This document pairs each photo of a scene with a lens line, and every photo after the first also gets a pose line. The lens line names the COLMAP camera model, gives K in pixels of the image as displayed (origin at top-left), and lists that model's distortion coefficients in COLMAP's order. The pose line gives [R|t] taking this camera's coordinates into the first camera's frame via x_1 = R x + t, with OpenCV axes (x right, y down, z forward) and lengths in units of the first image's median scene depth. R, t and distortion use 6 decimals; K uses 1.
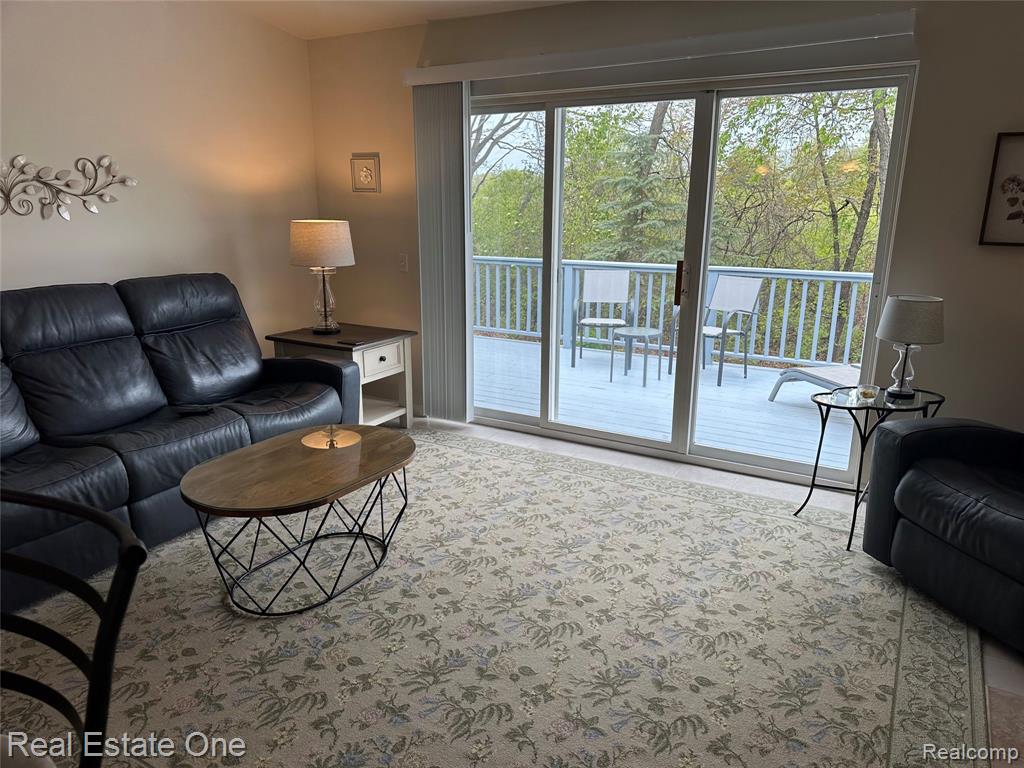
lens RADIAL K [[713.1, 0, 515.6], [0, 713.1, 385.6], [0, 0, 1]] dist [0.010734, -0.002089]
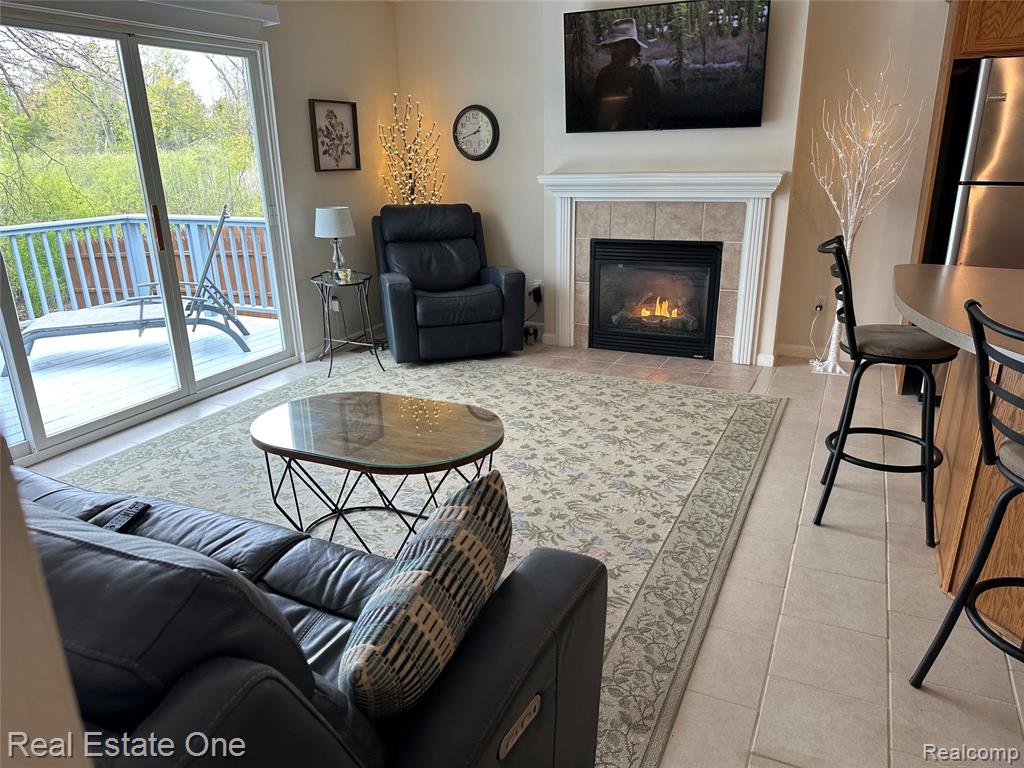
lens RADIAL K [[713.1, 0, 518.5], [0, 713.1, 388.2], [0, 0, 1]] dist [0.010734, -0.002089]
pose [[-0.080677, -0.330674, 0.940290, -0.748769], [0.264503, 0.902441, 0.340058, -0.135604], [-0.961004, 0.276144, 0.014658, 0.502299]]
